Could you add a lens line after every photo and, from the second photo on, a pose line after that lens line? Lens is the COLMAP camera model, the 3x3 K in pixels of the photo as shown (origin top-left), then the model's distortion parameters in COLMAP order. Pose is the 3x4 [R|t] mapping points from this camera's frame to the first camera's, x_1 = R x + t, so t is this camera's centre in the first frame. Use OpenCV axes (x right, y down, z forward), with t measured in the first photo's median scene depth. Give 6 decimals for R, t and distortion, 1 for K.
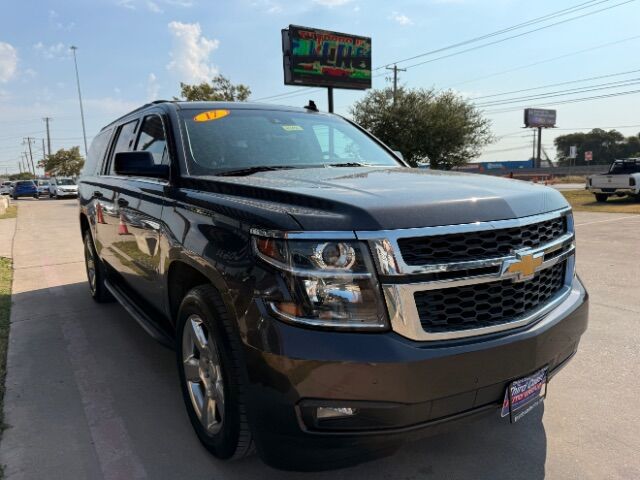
lens RADIAL K [[460.4, 0, 302.5], [0, 460.4, 229.9], [0, 0, 1]] dist [0.024001, -0.036761]
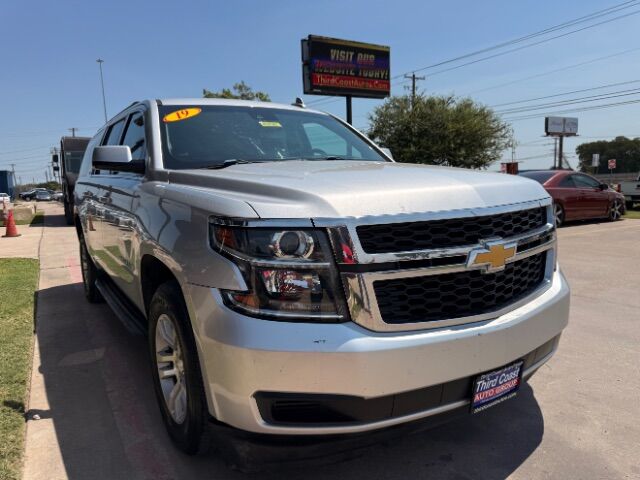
lens RADIAL K [[460.4, 0, 317.8], [0, 460.4, 239.2], [0, 0, 1]] dist [0.024001, -0.036761]
pose [[0.999897, -0.001831, -0.014236, 0.069740], [0.001797, 0.999995, -0.002418, 0.024190], [0.014240, 0.002392, 0.999896, 0.016207]]
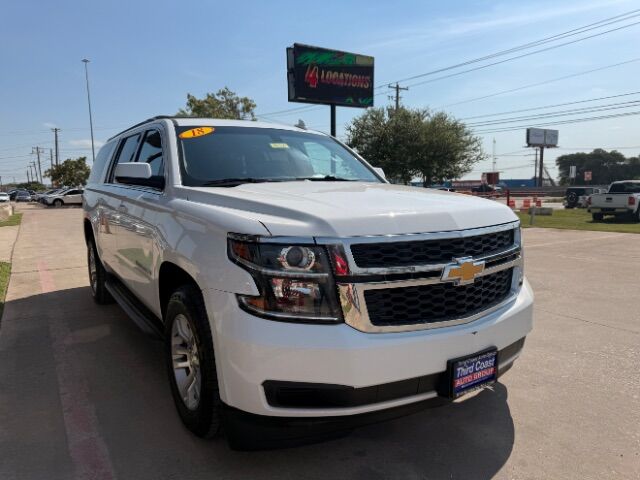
lens RADIAL K [[460.4, 0, 301.5], [0, 460.4, 226.9], [0, 0, 1]] dist [0.024001, -0.036761]
pose [[0.999742, 0.020432, -0.009900, 0.045996], [-0.020786, 0.999096, -0.037089, 0.010086], [0.009133, 0.037285, 0.999263, -0.086907]]
